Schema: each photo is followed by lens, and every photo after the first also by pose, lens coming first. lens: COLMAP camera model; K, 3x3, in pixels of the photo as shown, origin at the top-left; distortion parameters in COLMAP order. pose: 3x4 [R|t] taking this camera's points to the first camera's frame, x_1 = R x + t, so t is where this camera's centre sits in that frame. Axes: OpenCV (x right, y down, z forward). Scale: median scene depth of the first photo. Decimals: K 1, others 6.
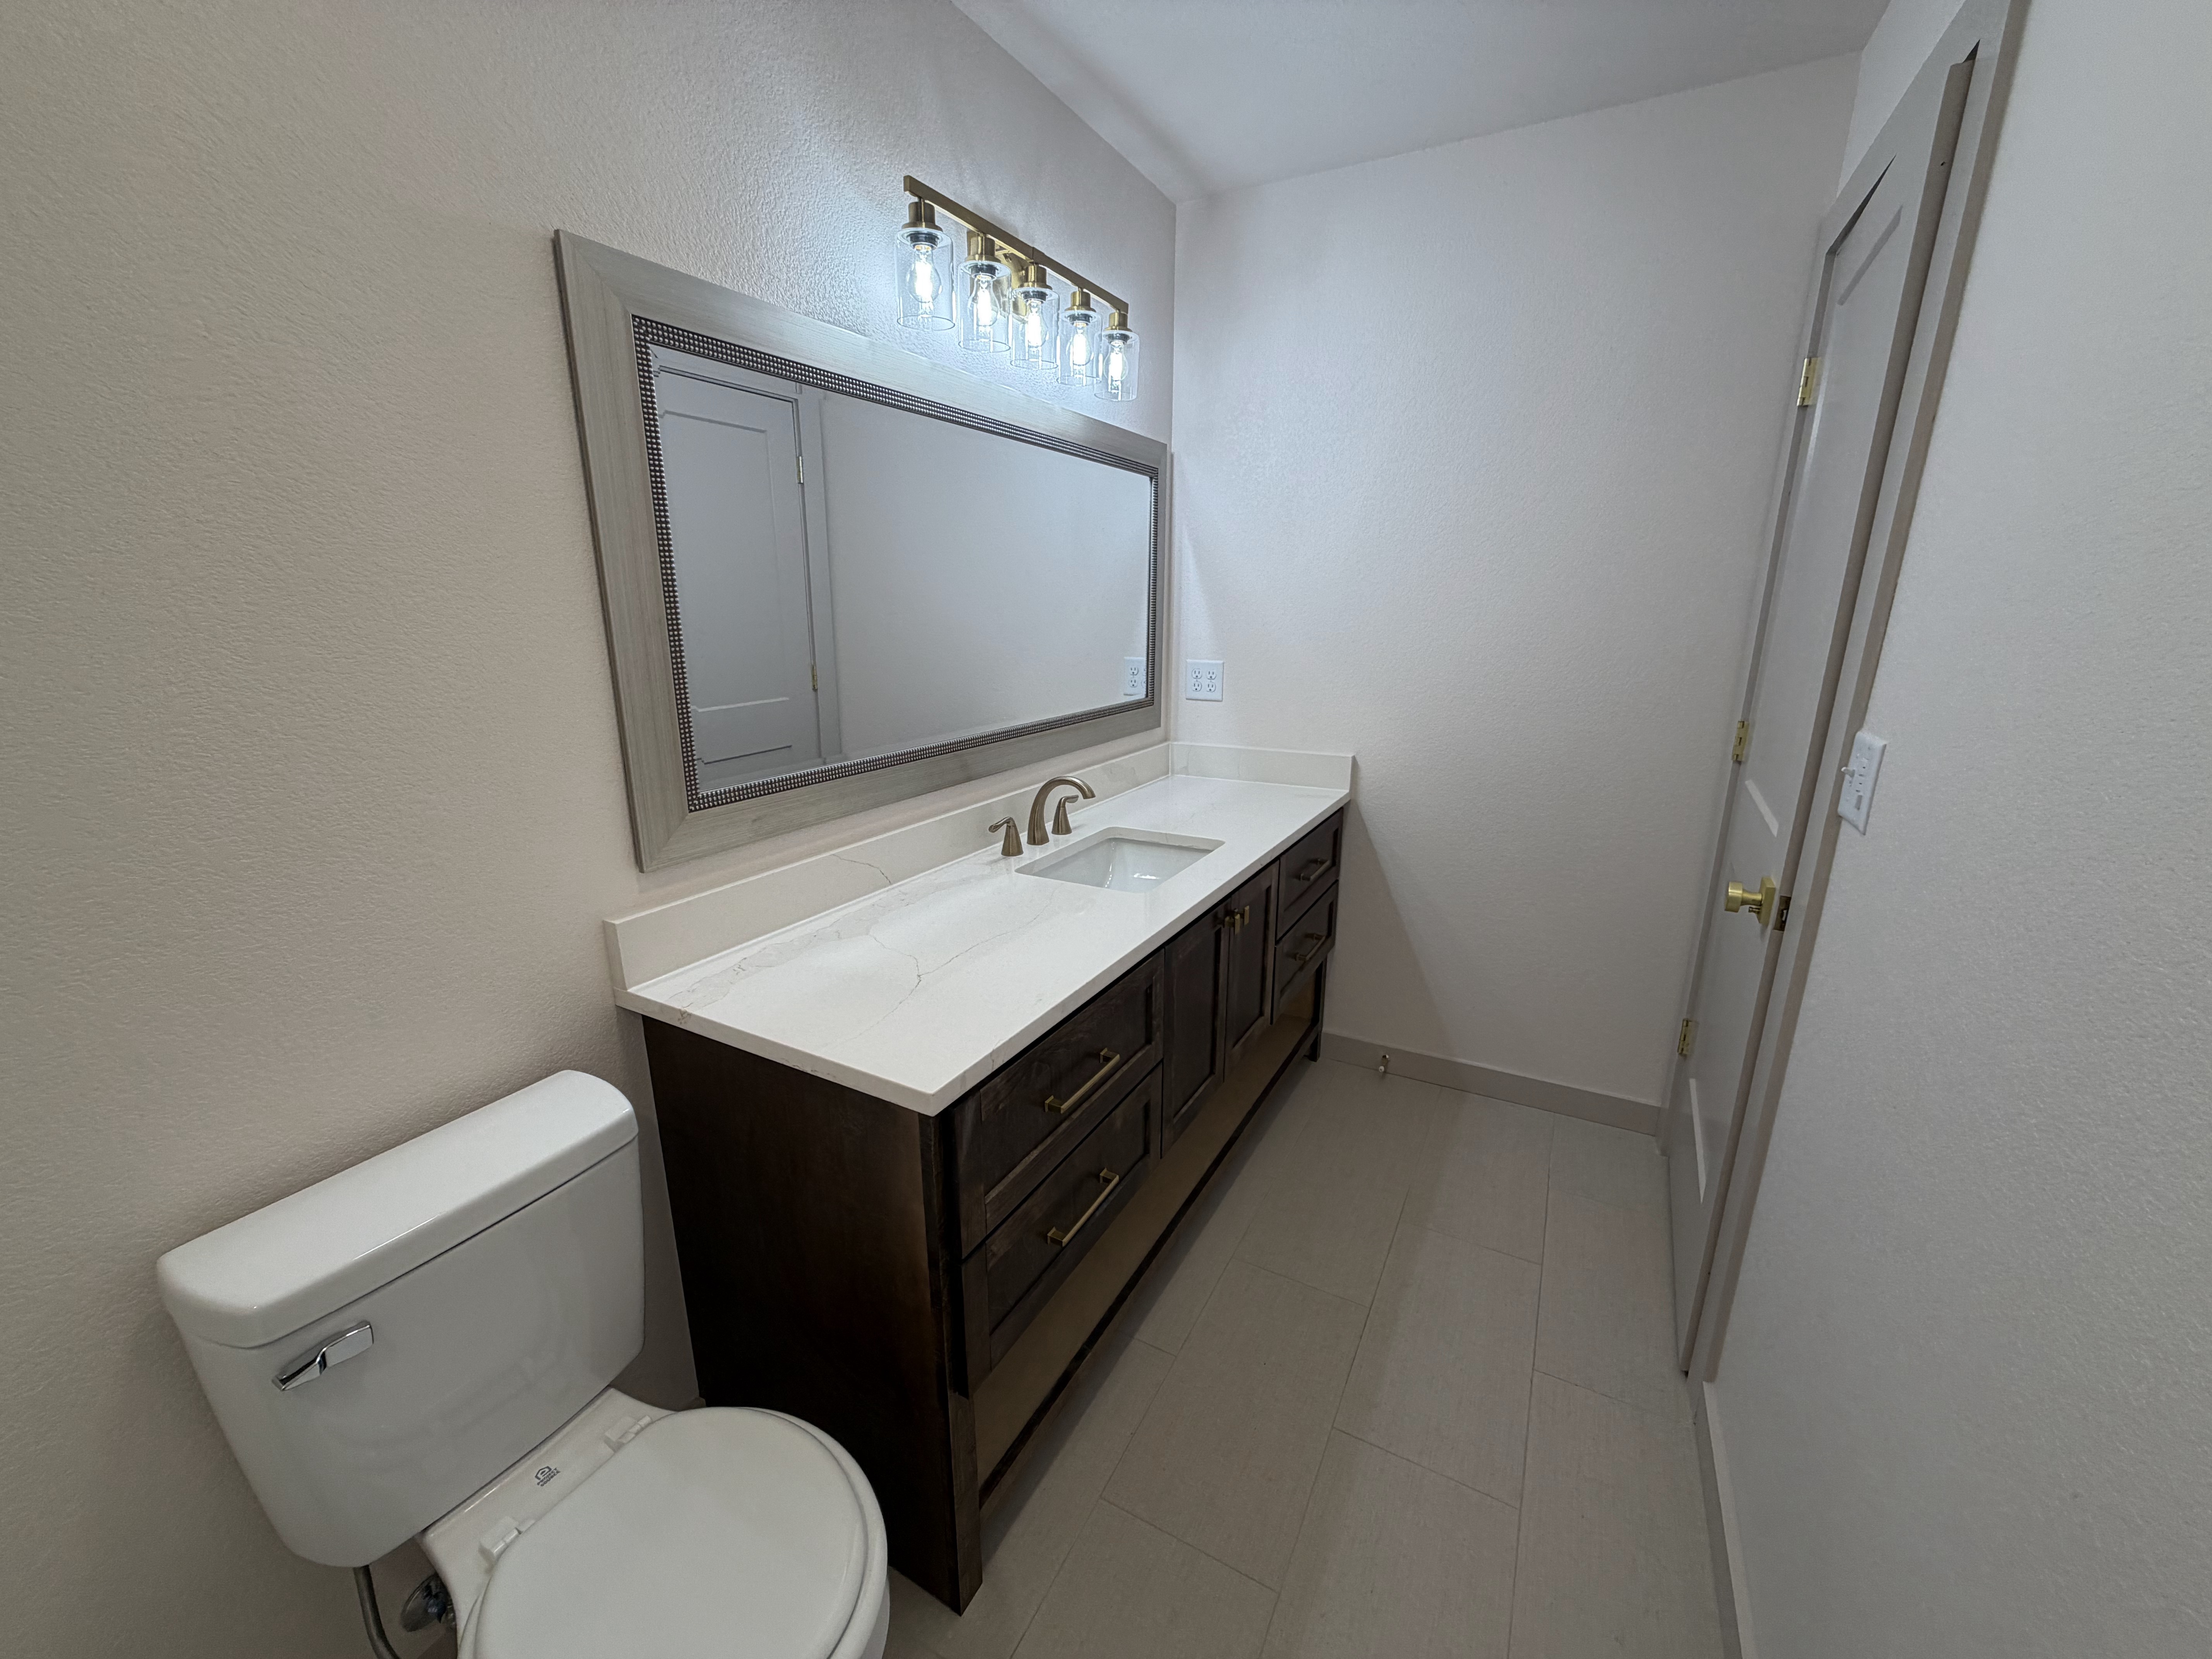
lens RADIAL K [[878.2, 0, 1101.1], [0, 878.2, 832.2], [0, 0, 1]] dist [-0.000103, 0.000053]
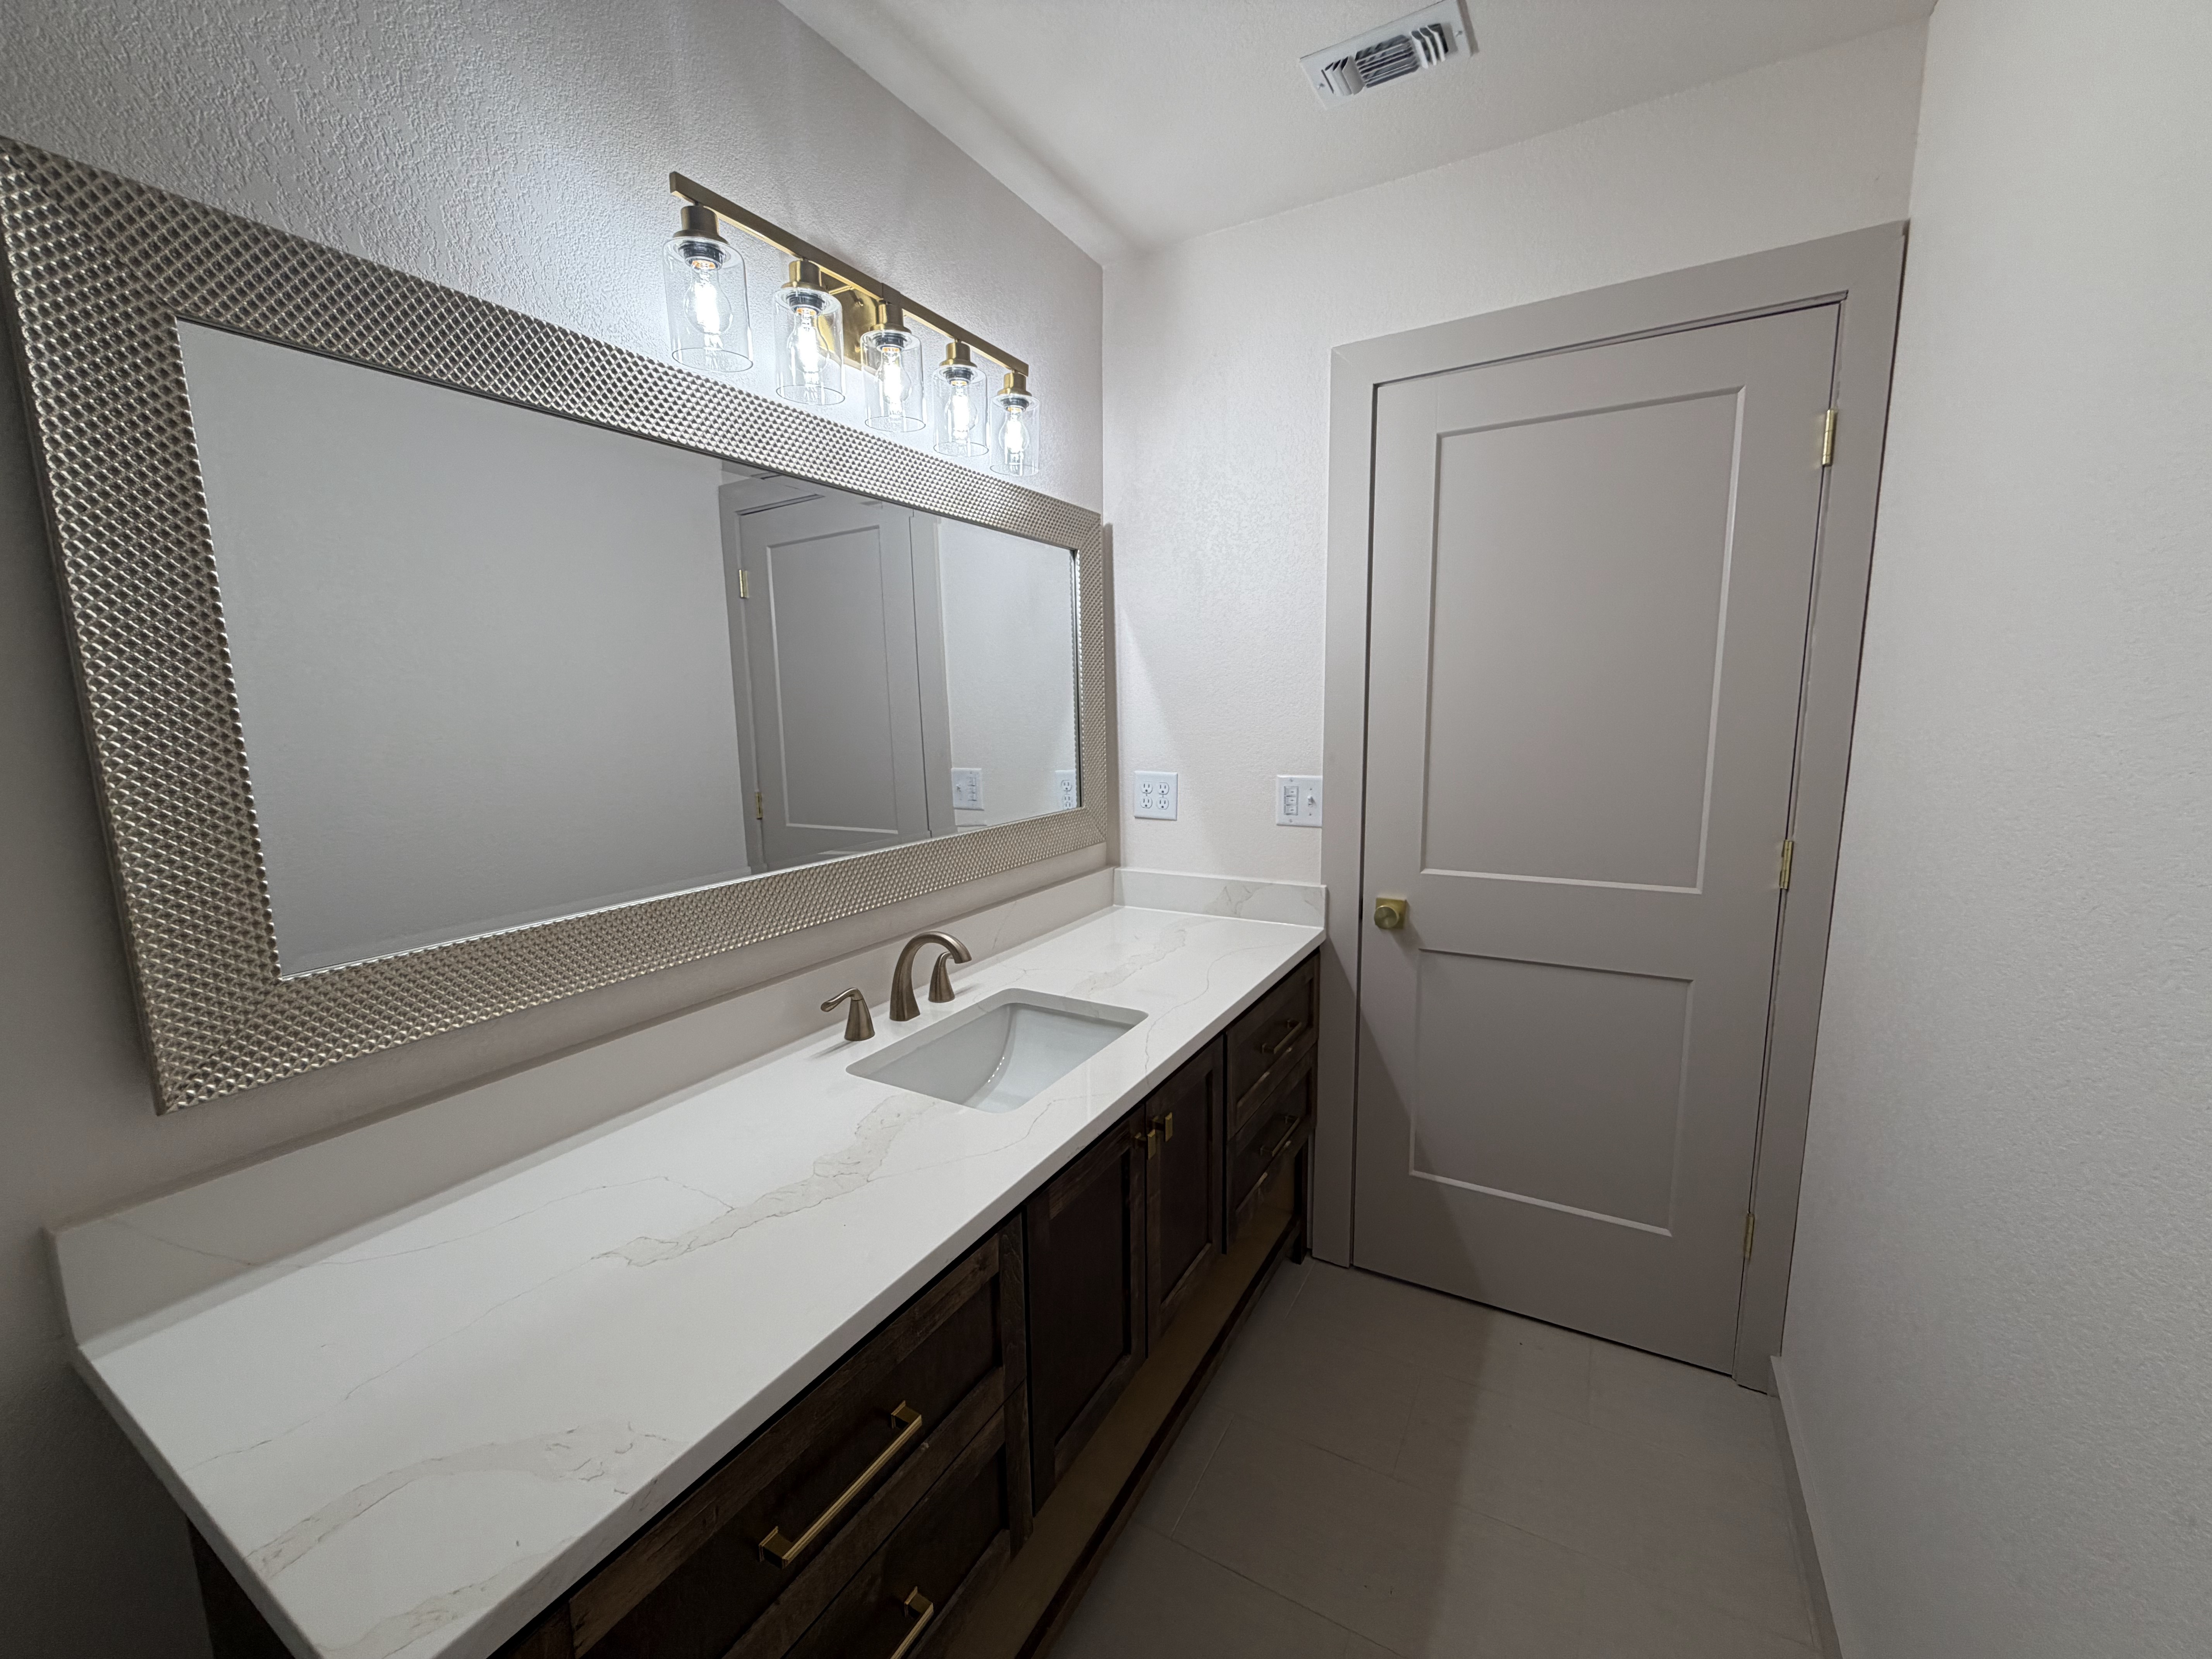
lens RADIAL K [[857.2, 0, 1097.3], [0, 857.2, 803.8], [0, 0, 1]] dist [0.027105, -0.000097]
pose [[0.999567, 0.002021, -0.029354, 0.122932], [-0.005932, 0.990993, -0.133779, -0.075147], [0.028820, 0.133895, 0.990576, 0.240262]]
